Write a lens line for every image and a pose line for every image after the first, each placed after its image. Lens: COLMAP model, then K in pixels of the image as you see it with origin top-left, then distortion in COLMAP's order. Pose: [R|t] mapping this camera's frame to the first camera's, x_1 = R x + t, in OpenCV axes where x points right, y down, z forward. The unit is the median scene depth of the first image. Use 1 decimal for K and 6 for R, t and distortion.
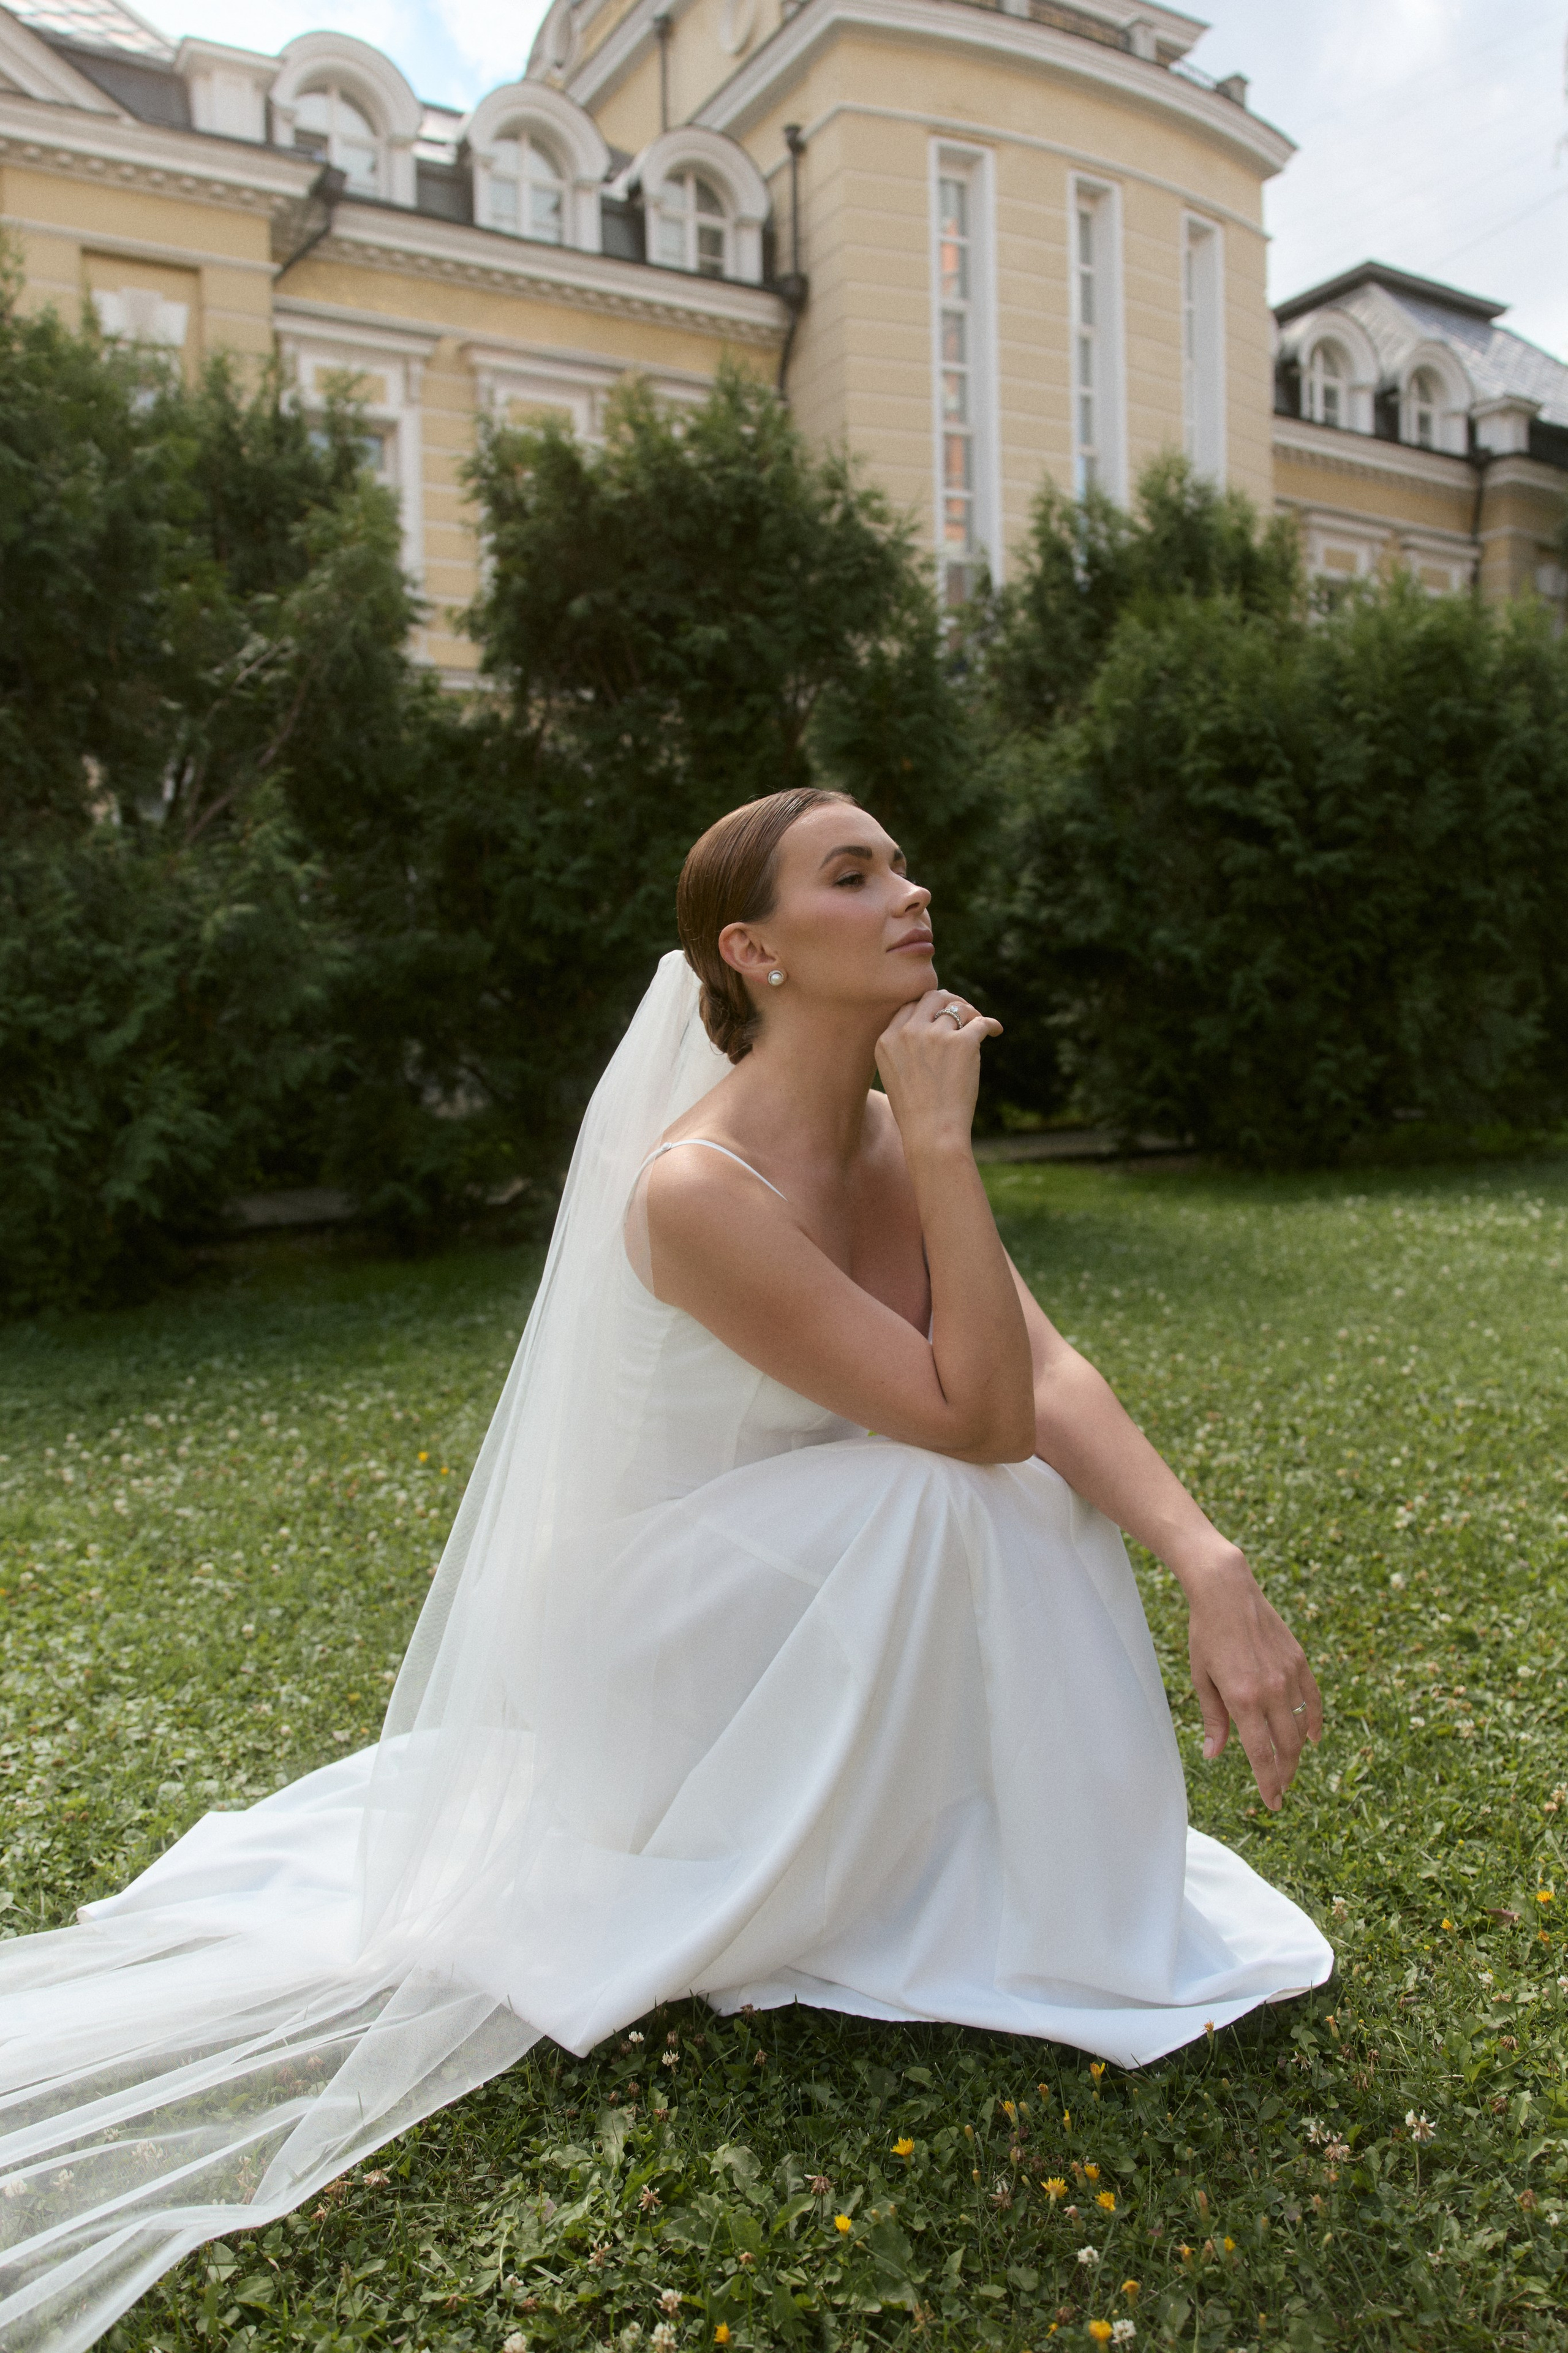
lens RADIAL K [[1763.5, 0, 784.4], [0, 1763.5, 1160.1], [0, 0, 1]] dist [-0.114267, 0.050792]
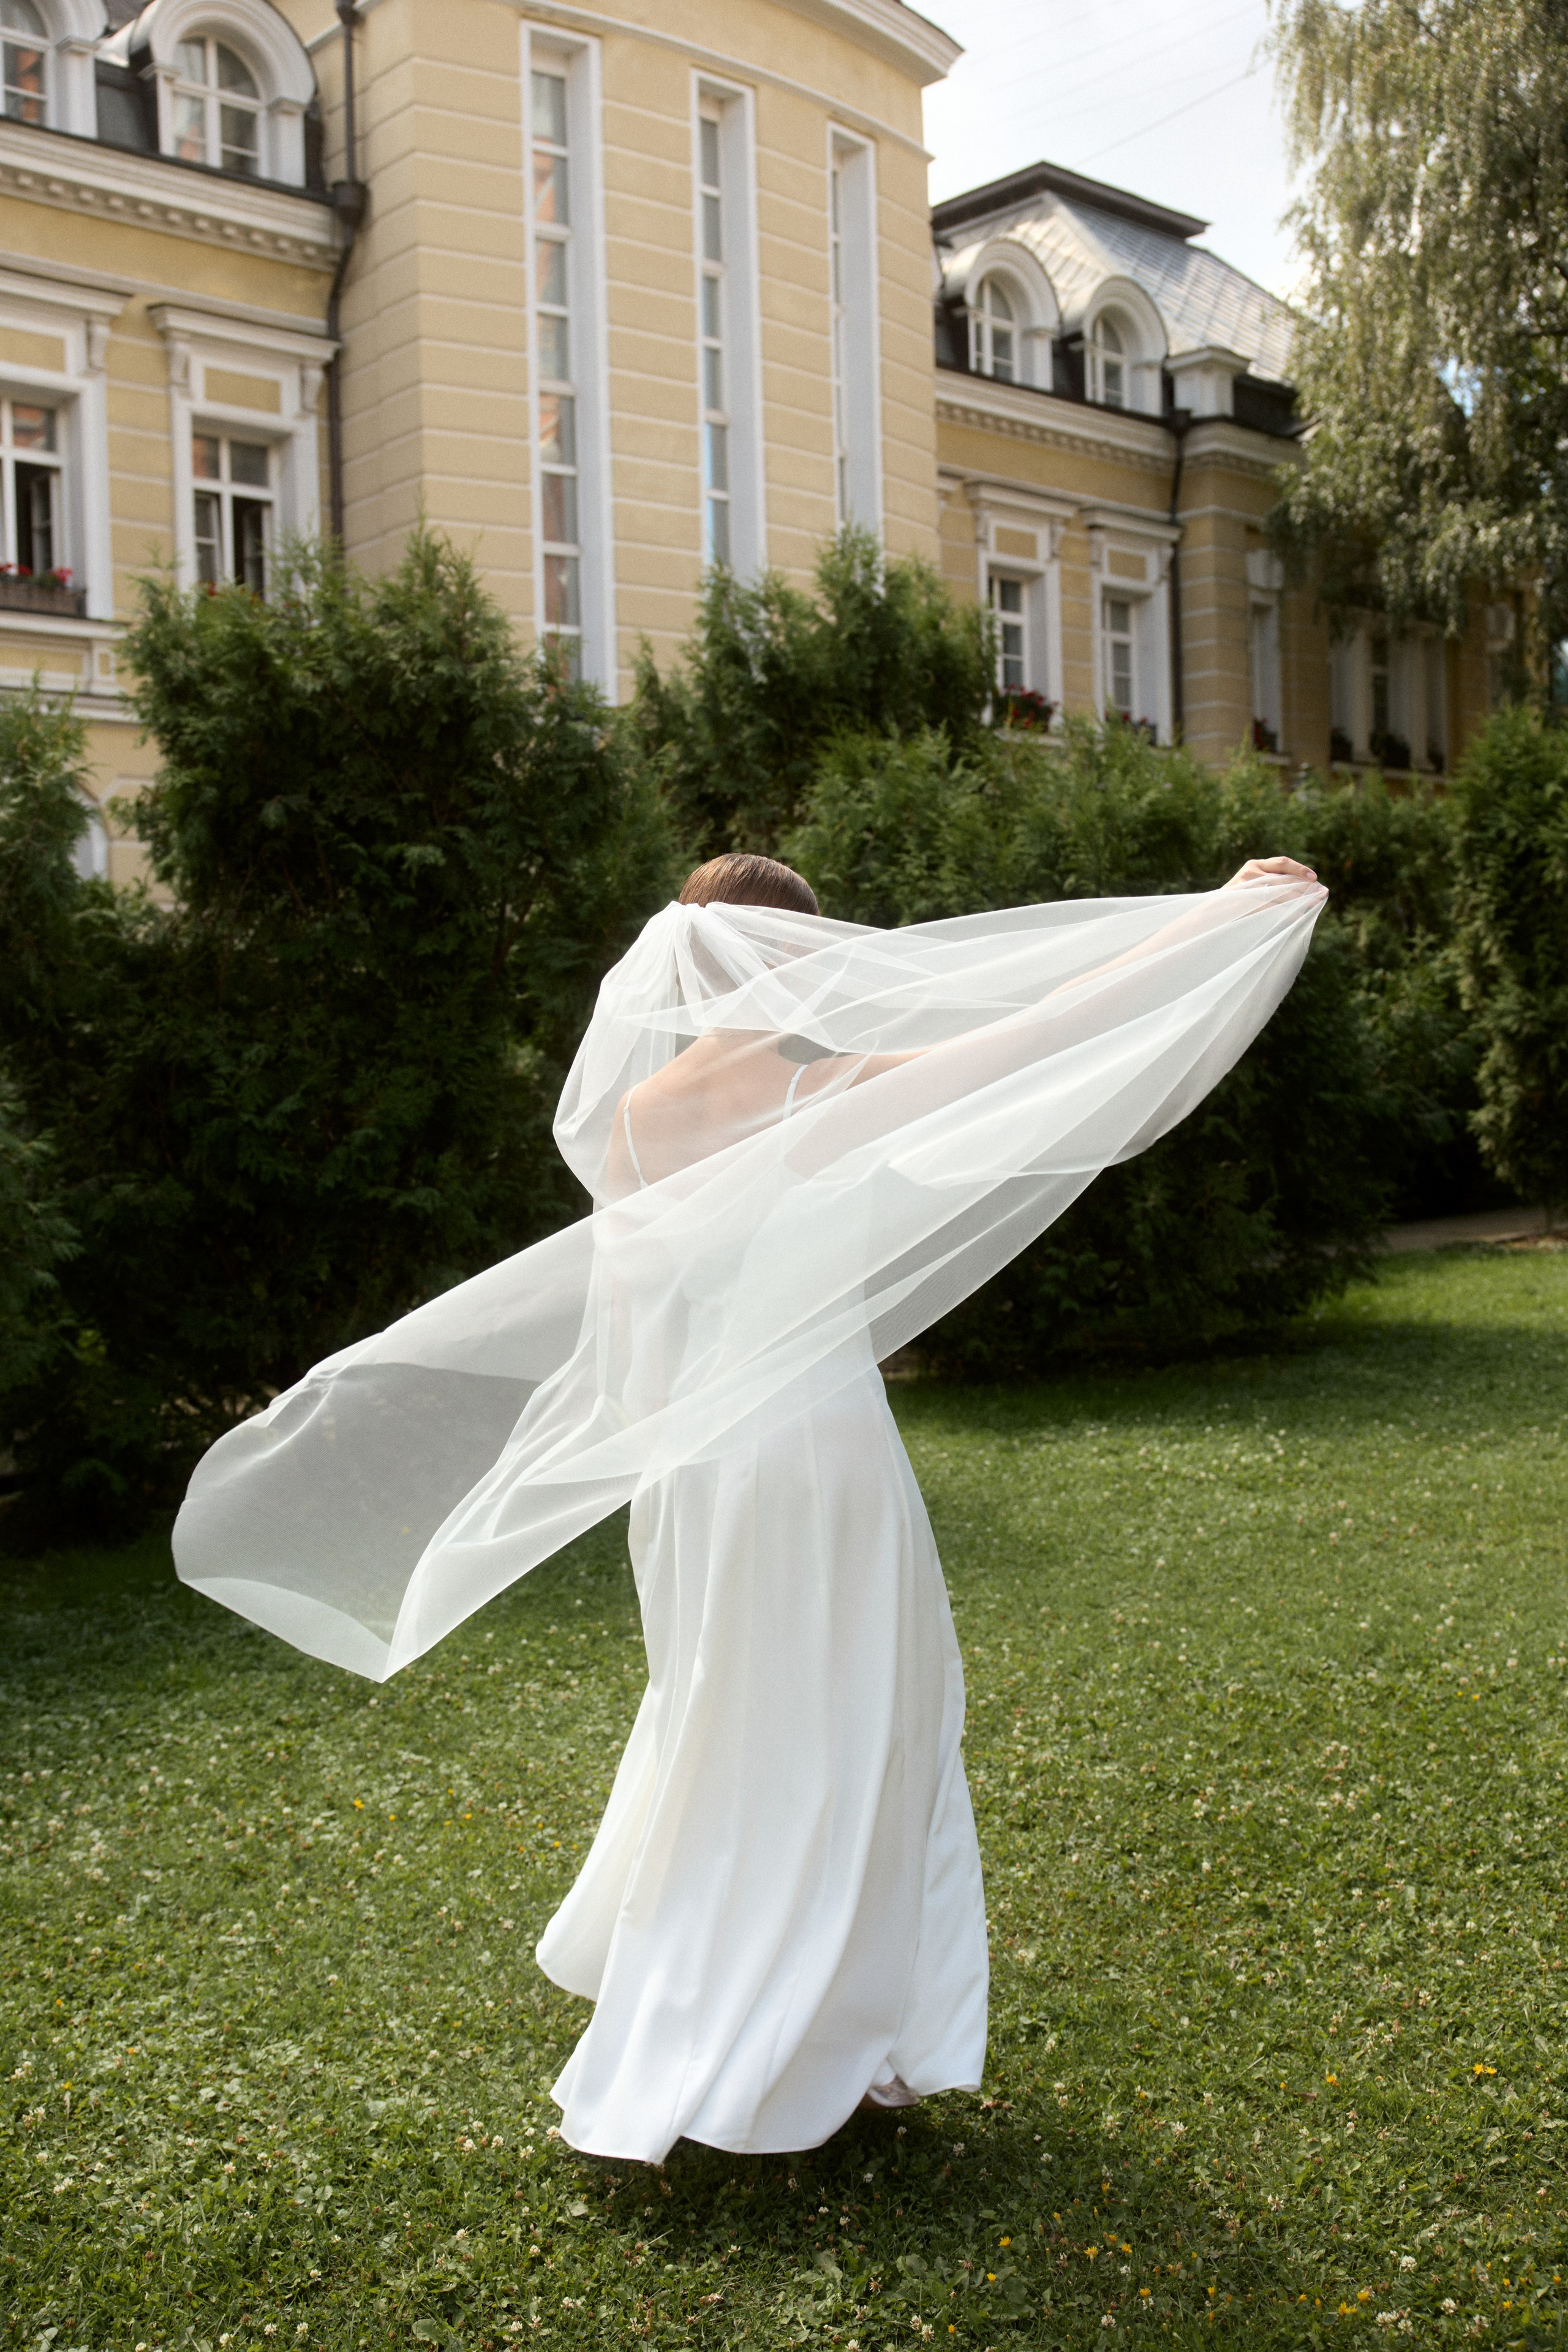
lens RADIAL K [[2303.5, 0, 779.8], [0, 2303.5, 1167.2], [0, 0, 1]] dist [-0.065293, 0.000000]
pose [[0.978757, -0.013850, 0.204553, -0.058707], [0.022658, 0.998911, -0.040783, -0.042459], [-0.203766, 0.044552, 0.978005, -0.123588]]
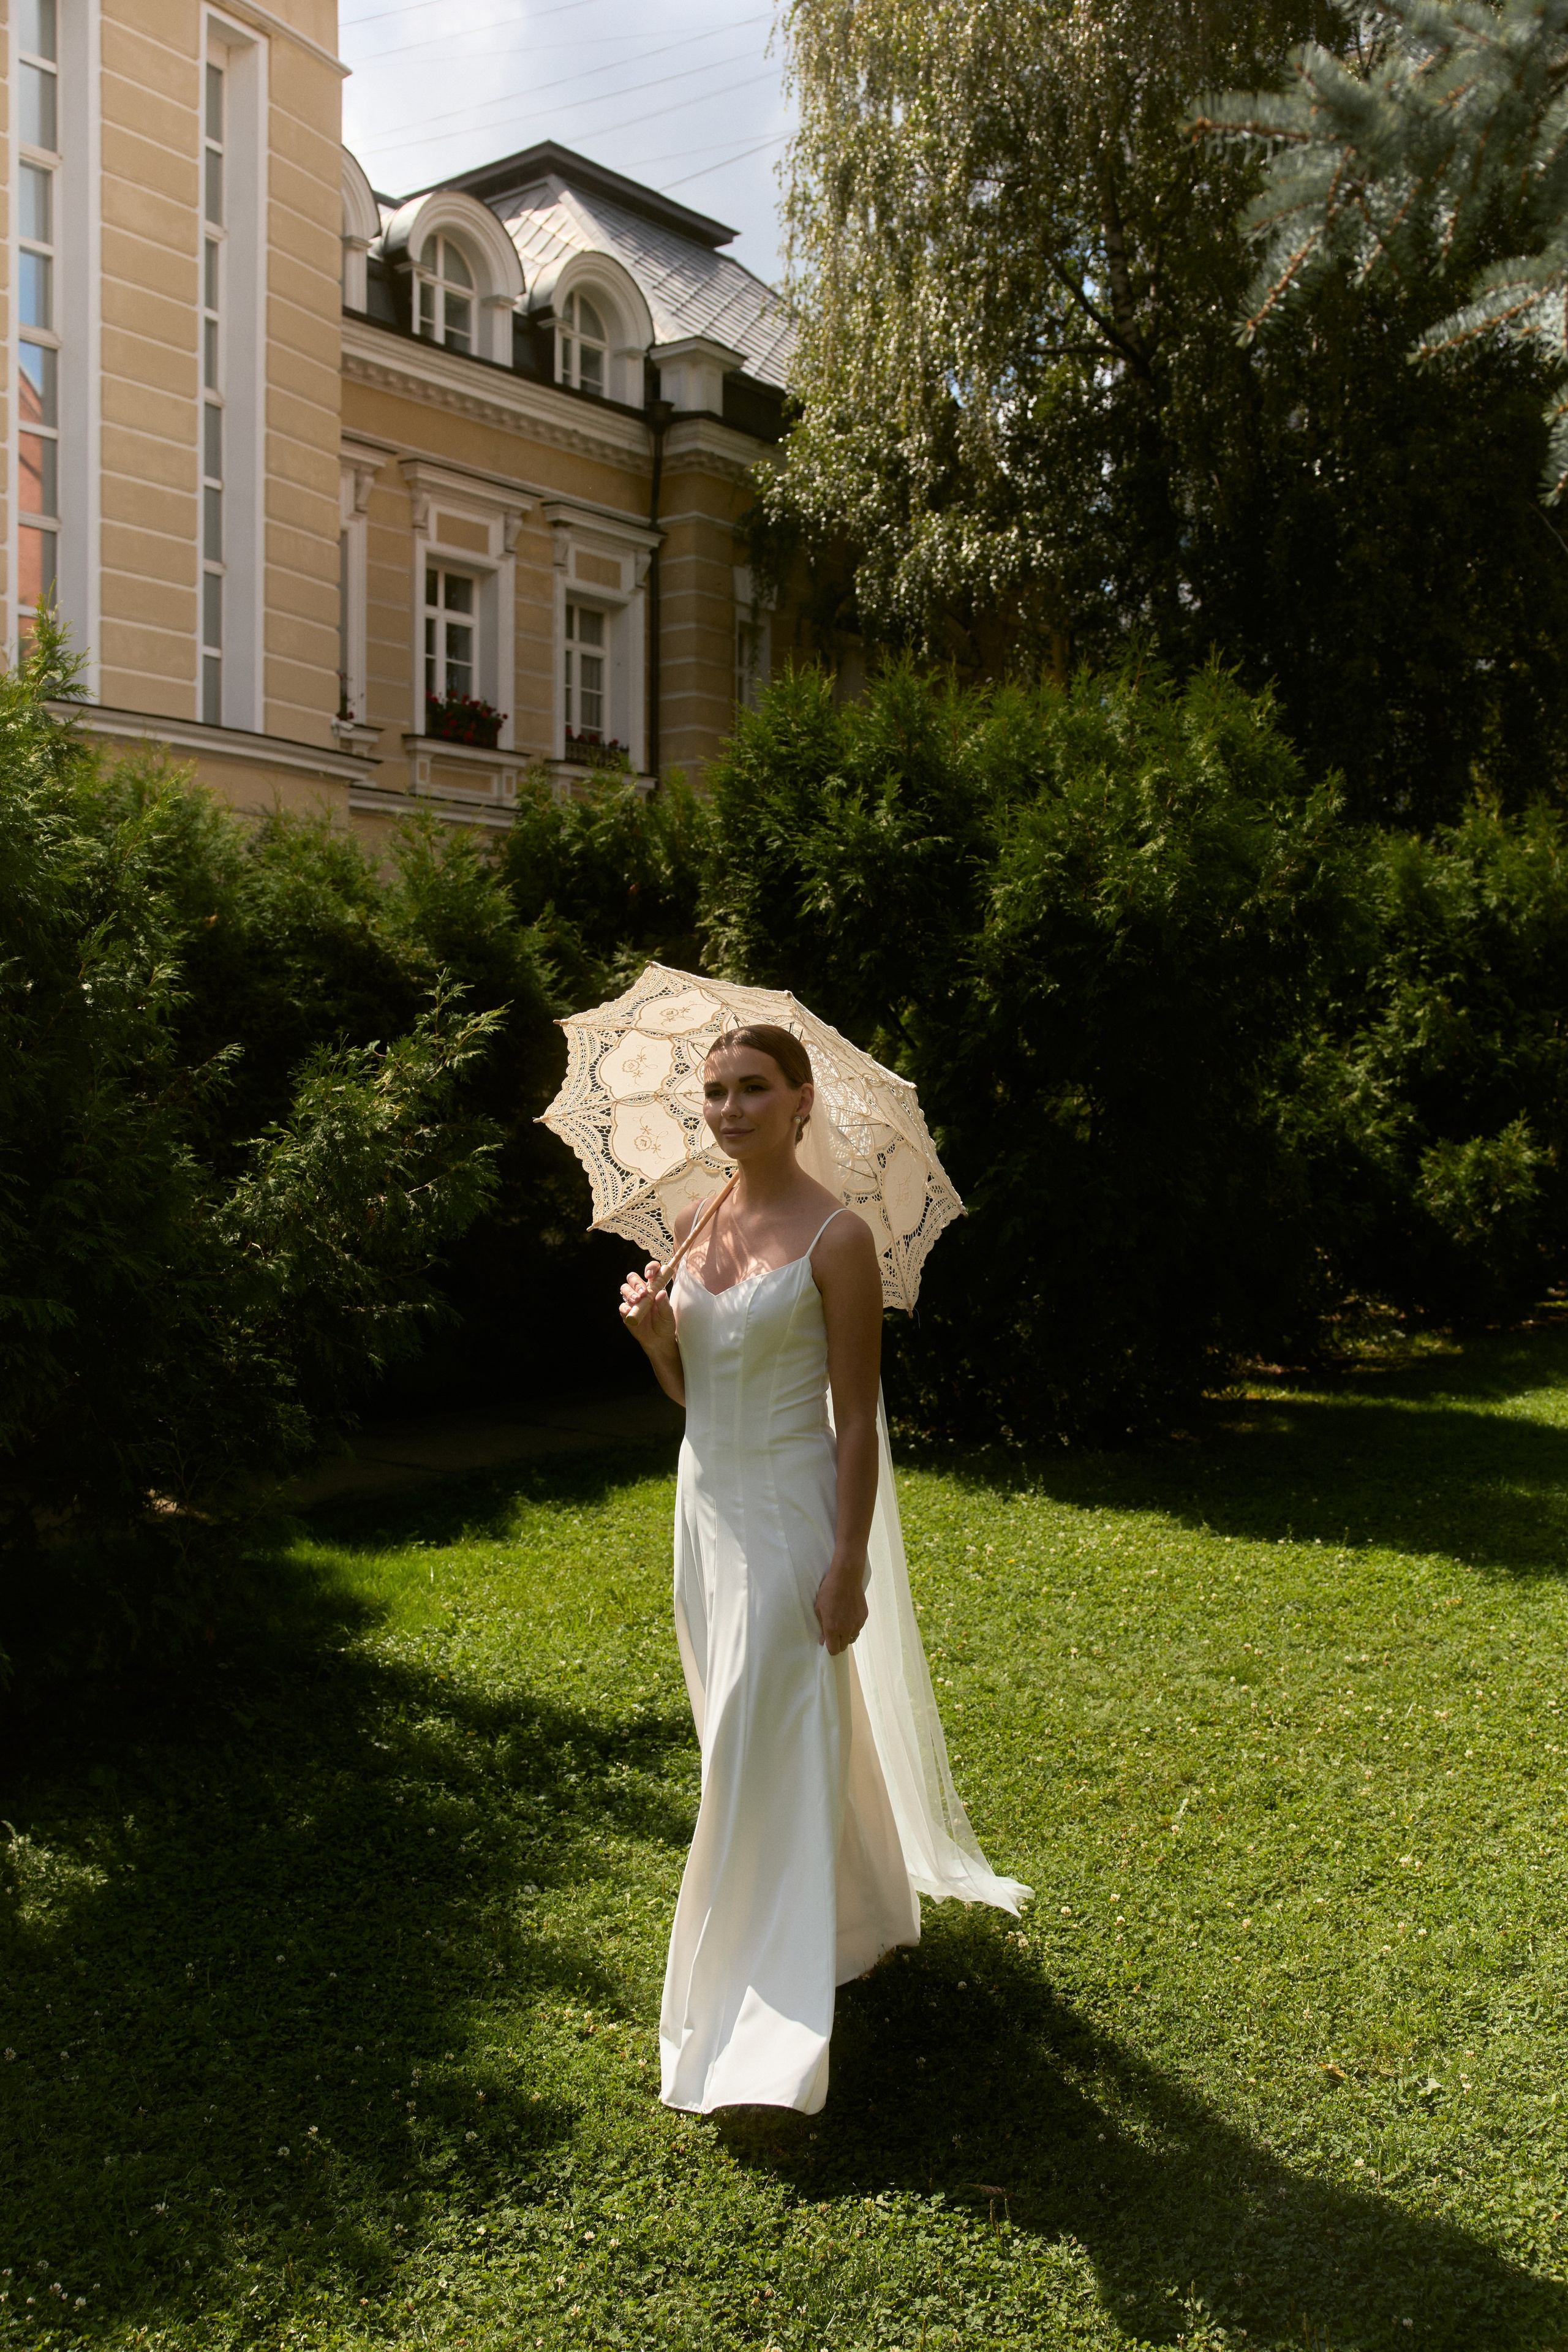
lens RADIAL K [[2321.2, 0, 784.2], [0, 2321.2, 1172.9], [0, 0, 1]] dist [-0.050043, 0.000000]
pose [[0.923456, 0.007106, 0.383638, 0.316806], [0.014471, 0.998472, -0.053328, -0.105063], [-0.383430, 0.054798, 0.921943, 0.265720]]
